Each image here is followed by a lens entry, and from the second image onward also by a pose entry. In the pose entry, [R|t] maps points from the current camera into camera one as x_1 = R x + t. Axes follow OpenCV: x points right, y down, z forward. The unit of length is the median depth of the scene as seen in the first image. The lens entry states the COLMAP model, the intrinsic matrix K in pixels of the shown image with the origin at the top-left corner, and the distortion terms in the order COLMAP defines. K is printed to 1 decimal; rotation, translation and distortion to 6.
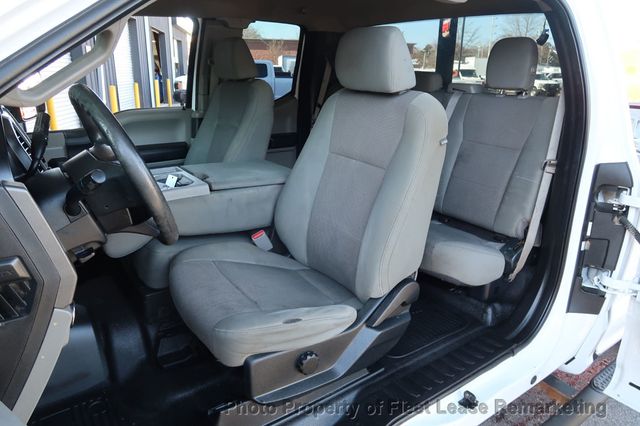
lens RADIAL K [[442.0, 0, 320.0], [0, 442.0, 213.0], [0, 0, 1]] dist [-0.014749, -0.002723]
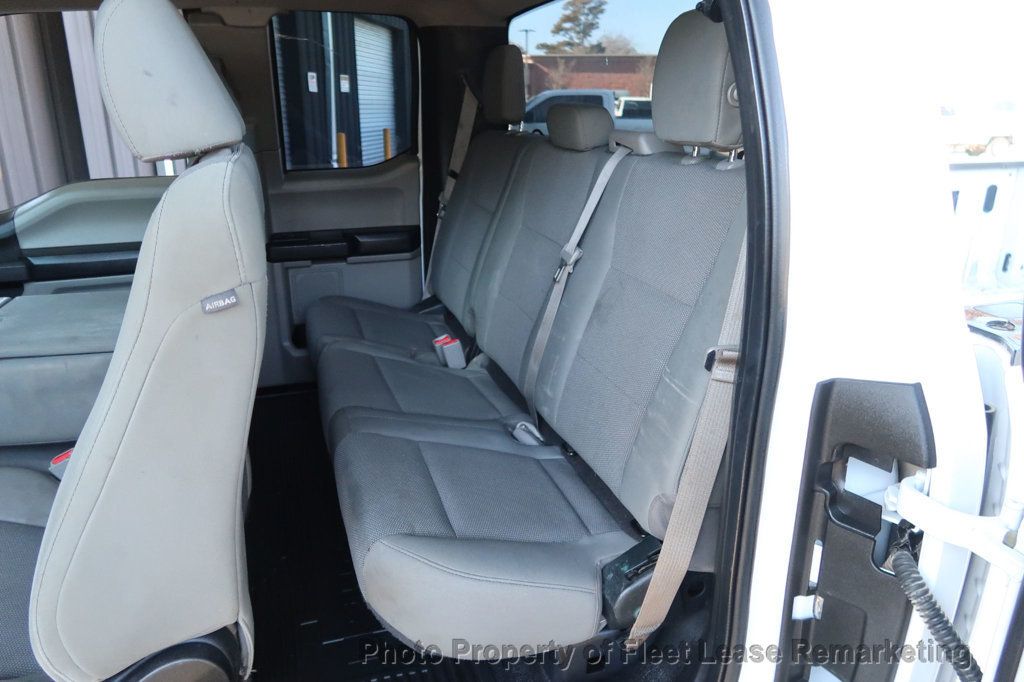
lens RADIAL K [[707.2, 0, 512.0], [0, 707.2, 341.0], [0, 0, 1]] dist [-0.014749, -0.002723]
pose [[0.957468, 0.075868, -0.278387, 0.515615], [-0.073807, 0.997112, 0.017894, -0.122851], [0.278940, 0.003414, 0.960302, 0.409486]]
